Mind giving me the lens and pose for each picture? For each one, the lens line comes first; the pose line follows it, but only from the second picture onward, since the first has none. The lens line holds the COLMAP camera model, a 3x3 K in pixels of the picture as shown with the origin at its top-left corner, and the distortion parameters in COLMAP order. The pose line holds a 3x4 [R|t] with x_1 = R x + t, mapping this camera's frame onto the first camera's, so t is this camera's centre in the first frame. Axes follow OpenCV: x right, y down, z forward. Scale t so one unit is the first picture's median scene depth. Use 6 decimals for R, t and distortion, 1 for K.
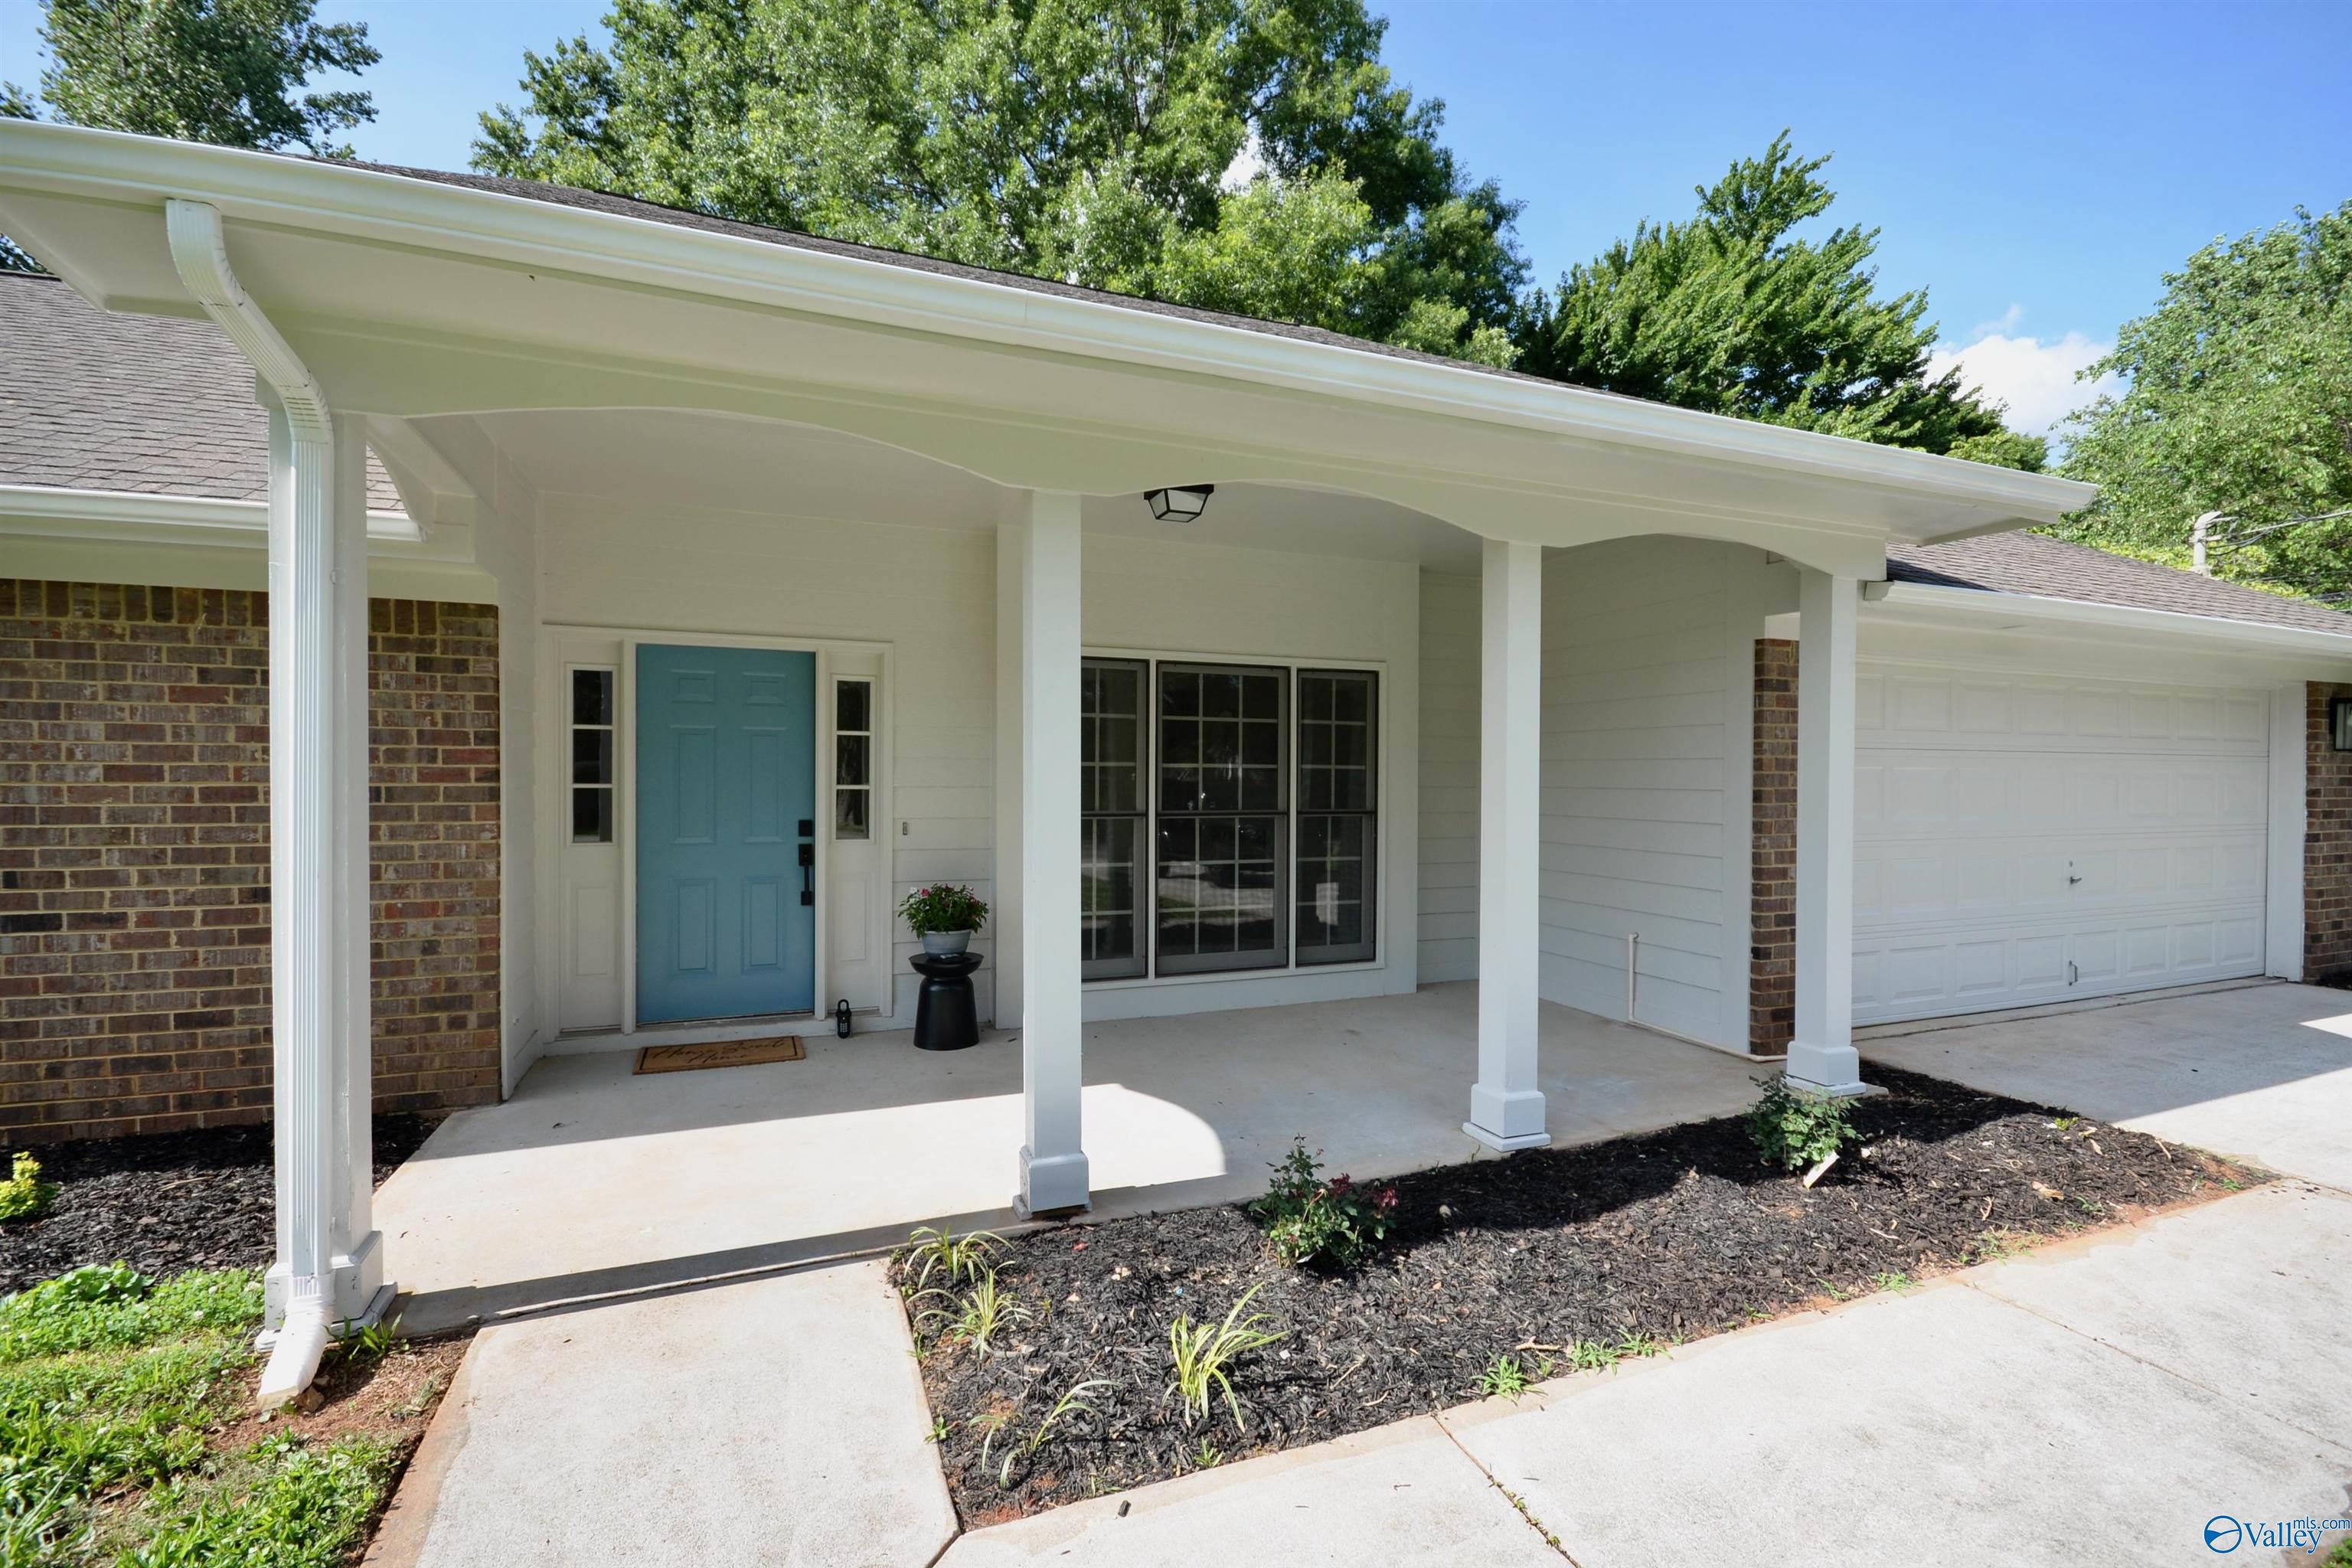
lens RADIAL K [[1024.9, 0, 1173.7], [0, 1024.9, 791.5], [0, 0, 1]] dist [0.020868, -0.018568]
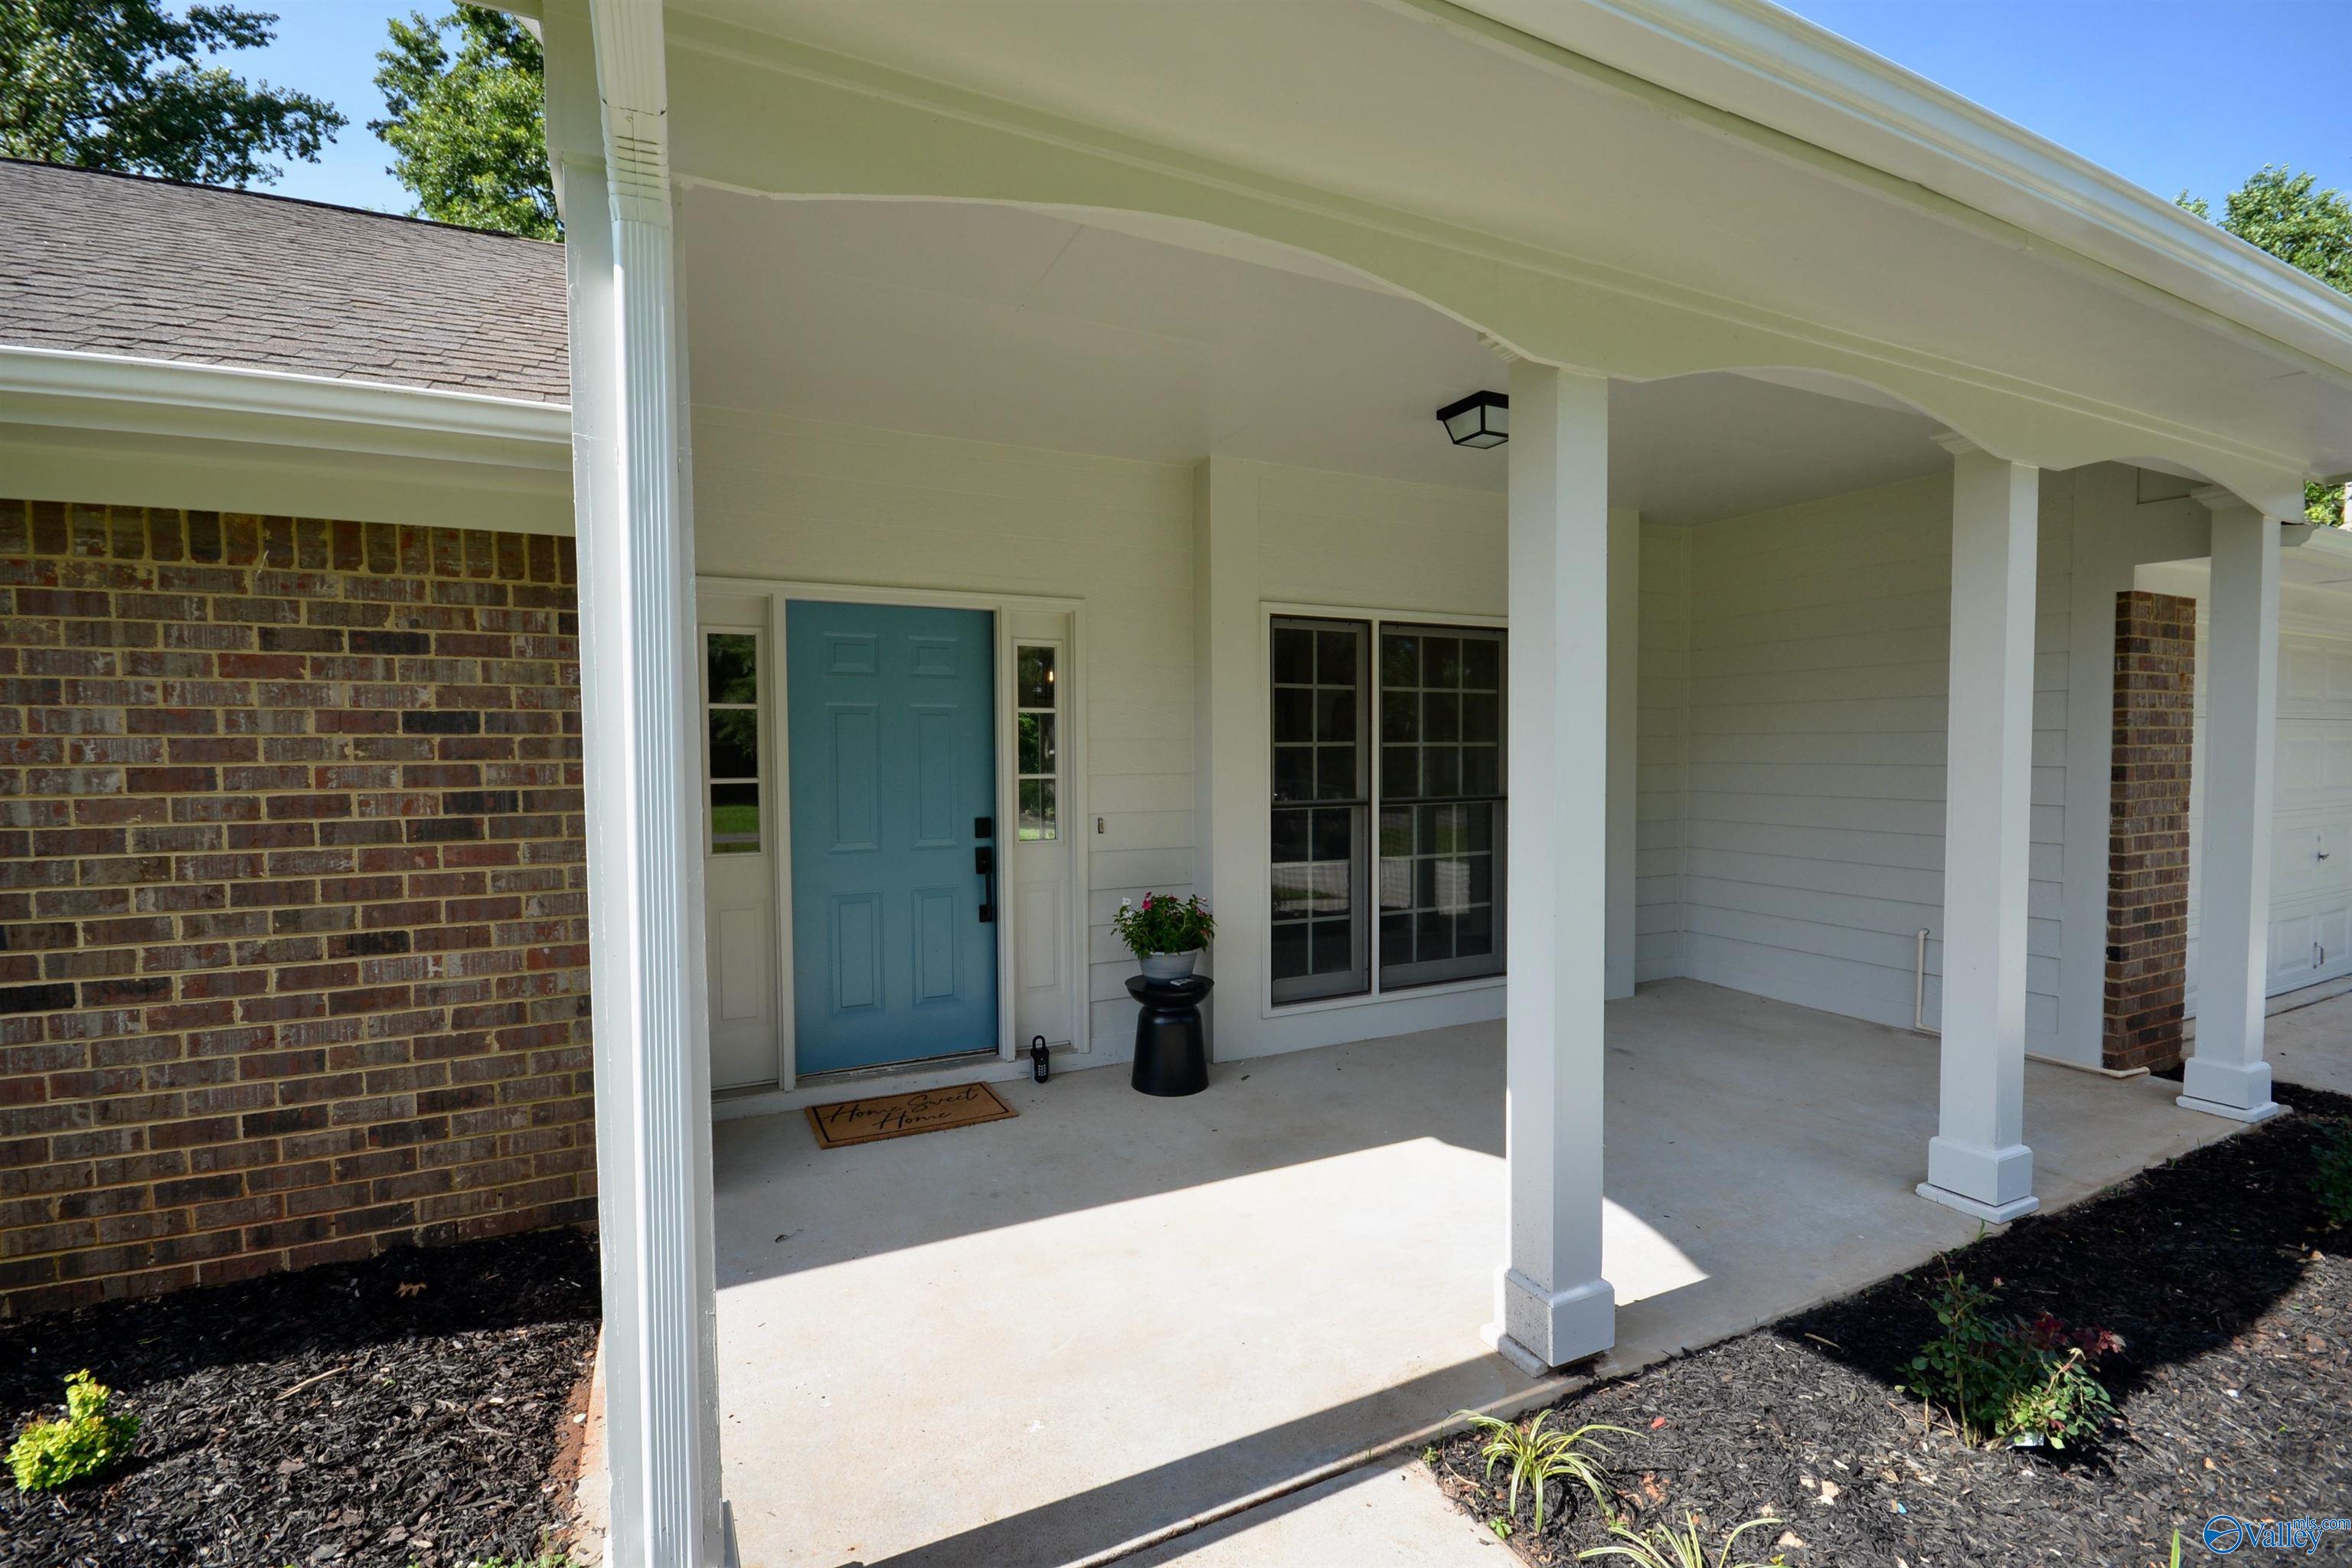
lens RADIAL K [[1024.9, 0, 1173.7], [0, 1024.9, 791.5], [0, 0, 1]] dist [0.020868, -0.018568]
pose [[0.997440, -0.015159, 0.069879, -0.374229], [0.013235, 0.999522, 0.027925, -0.019761], [-0.070268, -0.026929, 0.997165, 0.248545]]
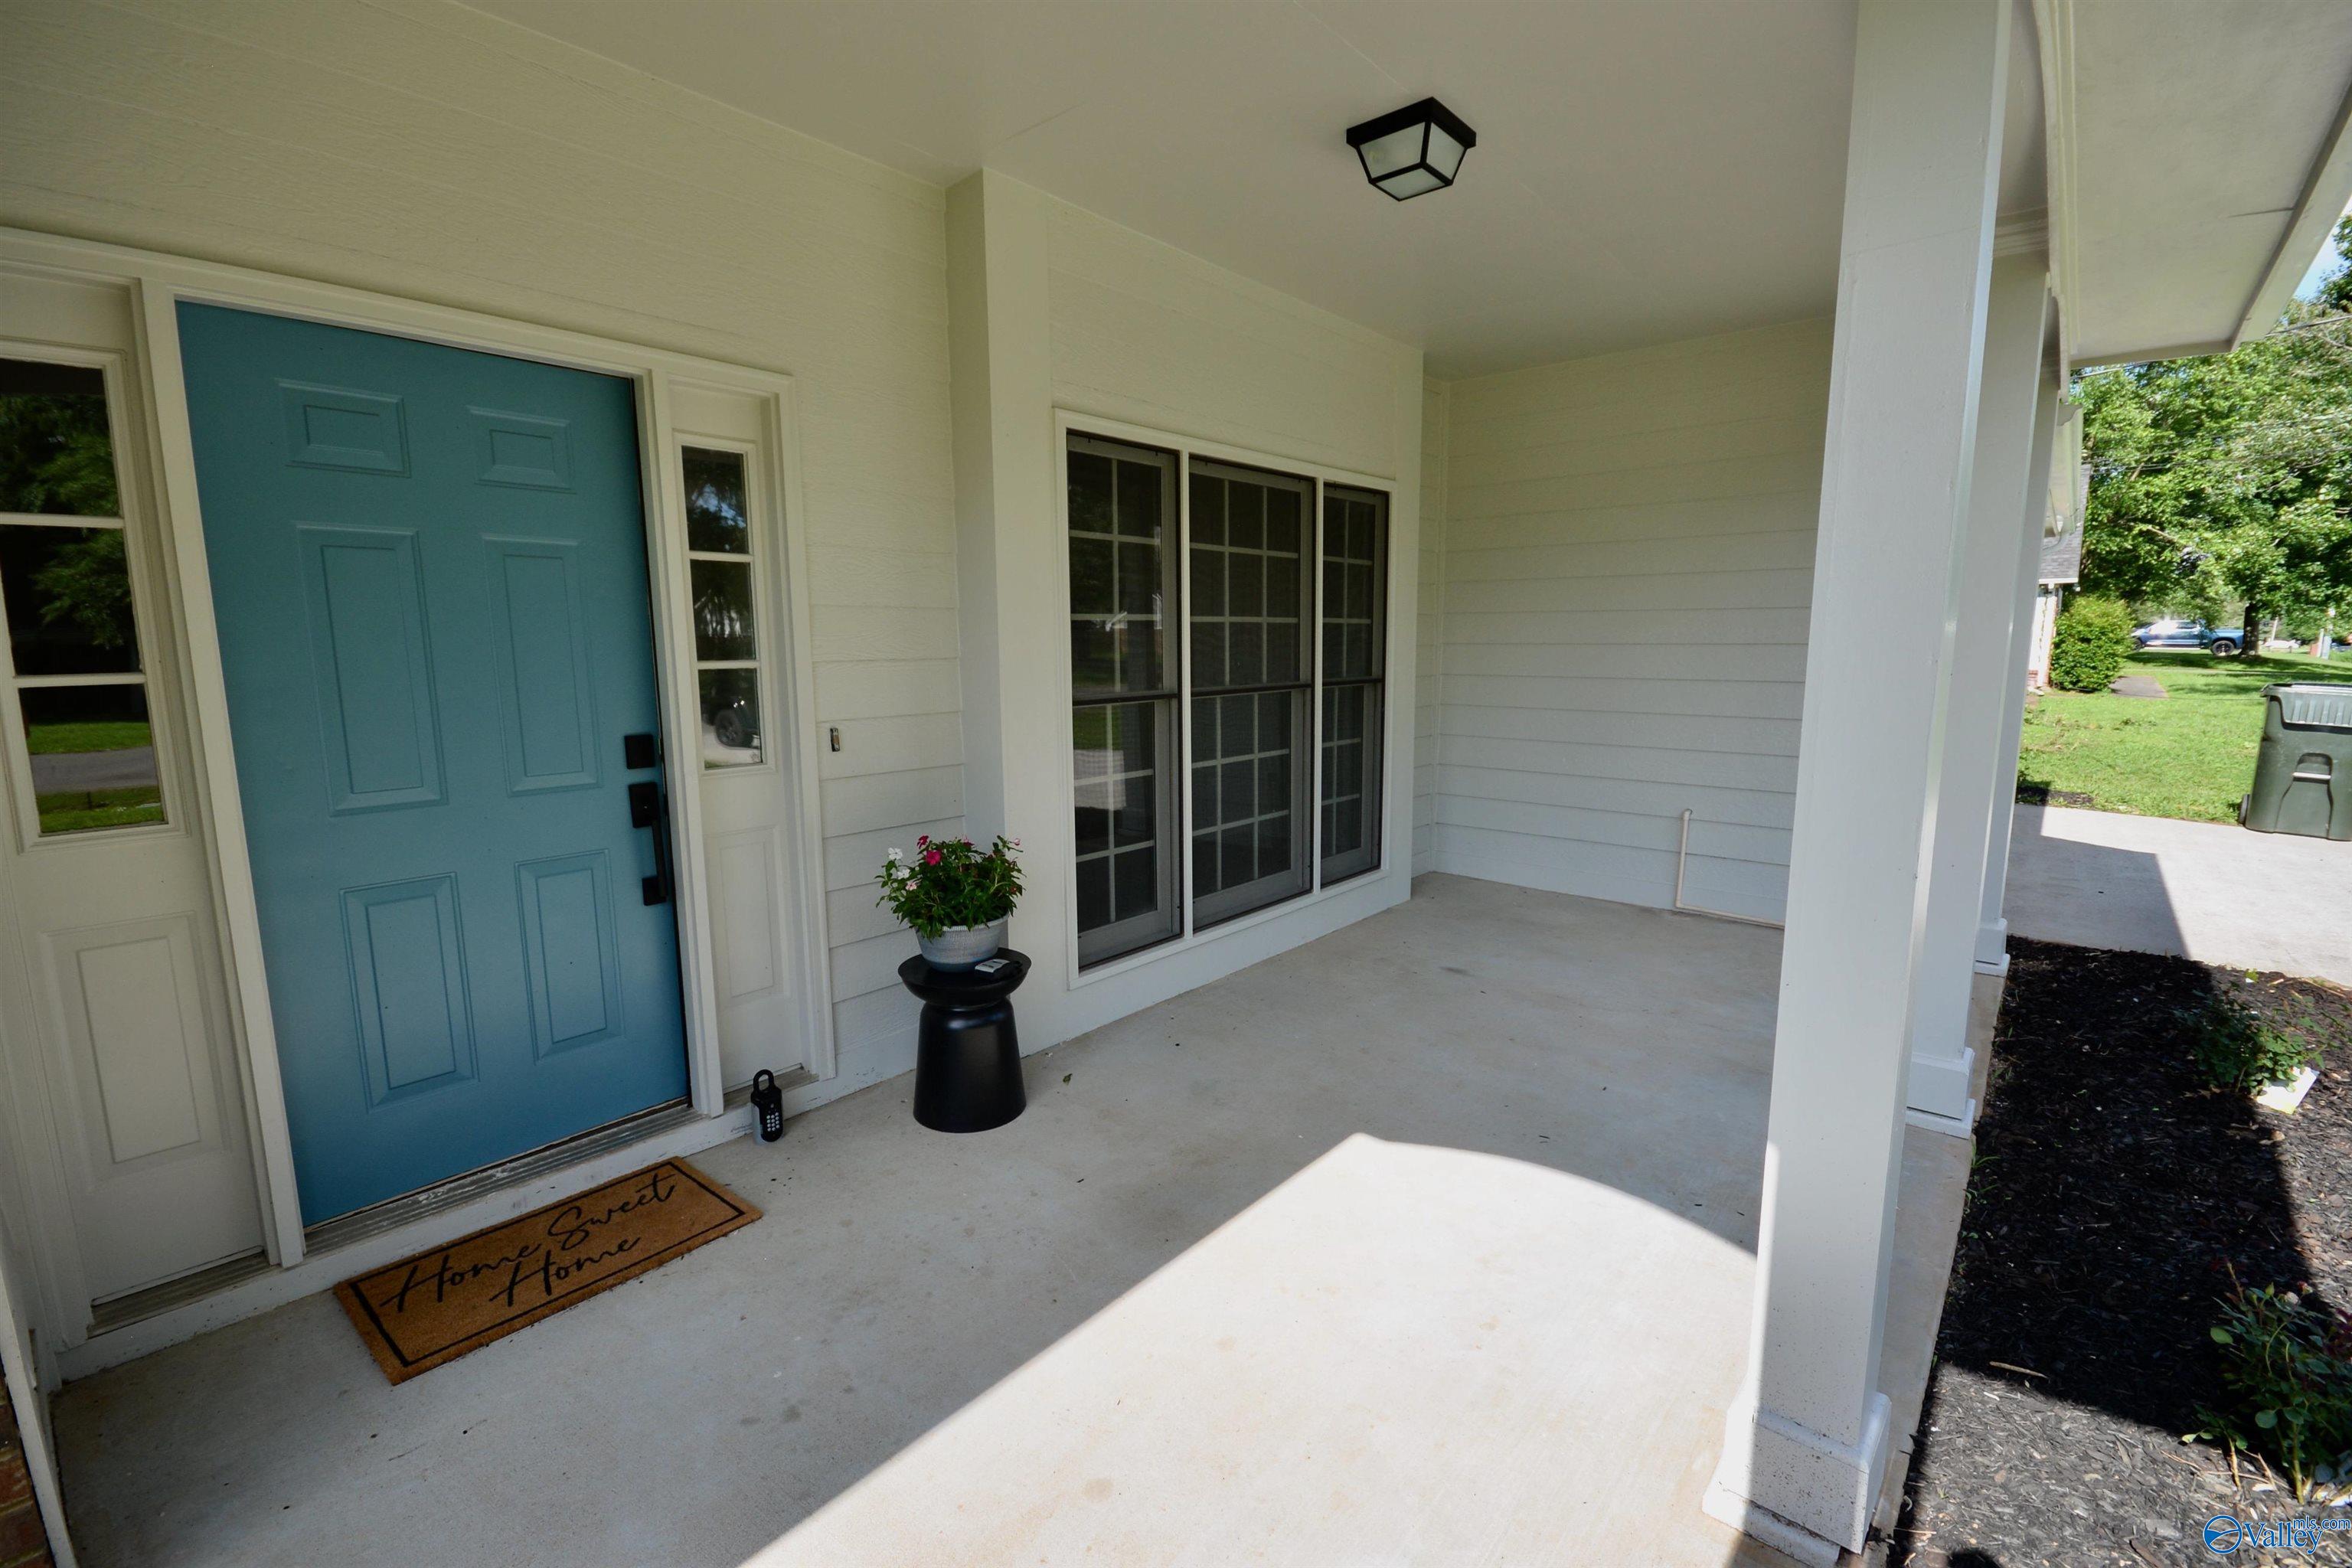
lens RADIAL K [[1024.9, 0, 1173.7], [0, 1024.9, 791.5], [0, 0, 1]] dist [0.020868, -0.018568]
pose [[0.888245, -0.080052, 0.452341, -0.504821], [0.018744, 0.990195, 0.138431, -0.011922], [-0.458987, -0.114482, 0.881036, 0.634384]]
